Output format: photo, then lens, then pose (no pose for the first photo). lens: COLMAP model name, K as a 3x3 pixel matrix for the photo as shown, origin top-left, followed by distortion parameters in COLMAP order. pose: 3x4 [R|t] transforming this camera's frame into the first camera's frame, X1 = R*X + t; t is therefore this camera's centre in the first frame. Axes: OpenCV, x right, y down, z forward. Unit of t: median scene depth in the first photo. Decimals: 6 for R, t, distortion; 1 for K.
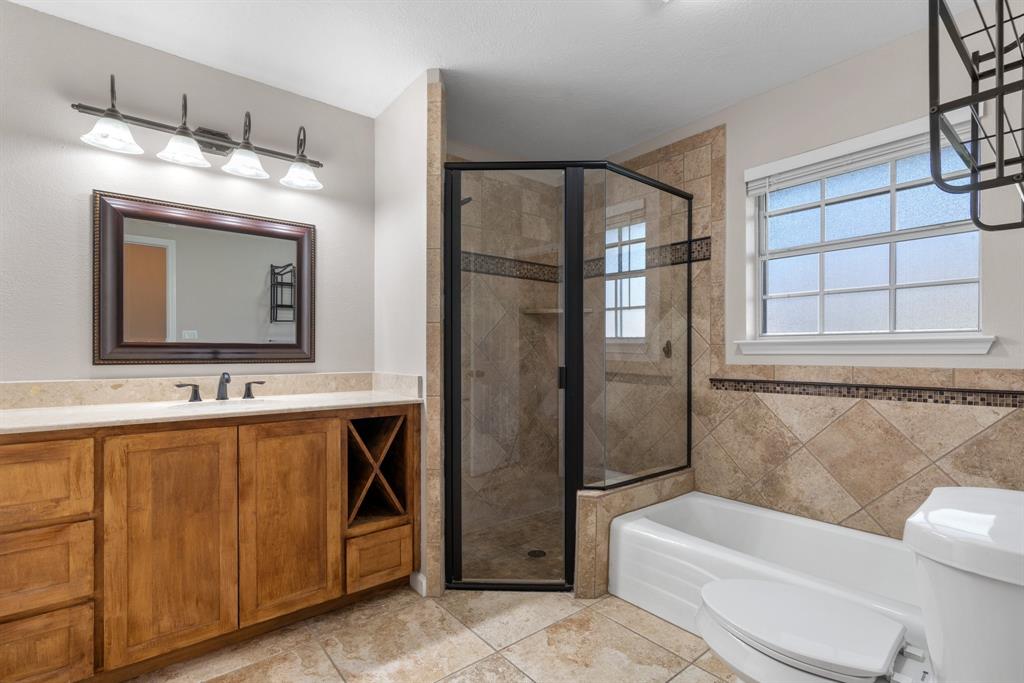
lens RADIAL K [[491.6, 0, 509.7], [0, 491.6, 348.4], [0, 0, 1]] dist [-0.003746, -0.001044]
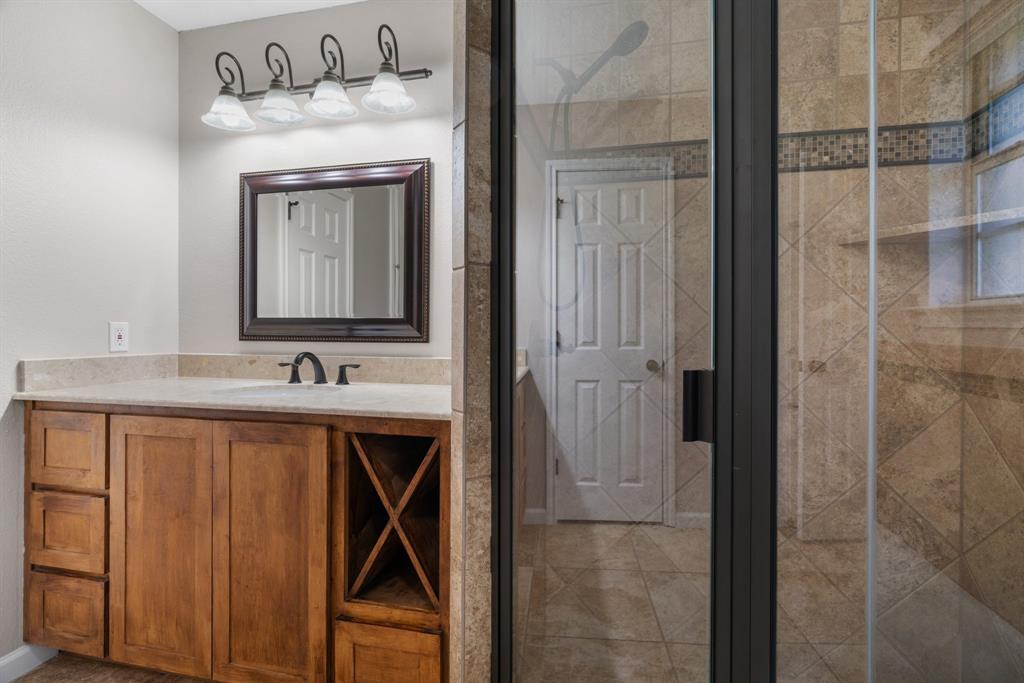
lens RADIAL K [[467.5, 0, 511.5], [0, 467.5, 334.6], [0, 0, 1]] dist [-0.003120, 0.000618]
pose [[0.621578, 0.004482, -0.783339, 0.263407], [-0.000680, 0.999986, 0.005182, 0.013753], [0.783352, -0.002689, 0.621573, 0.737701]]
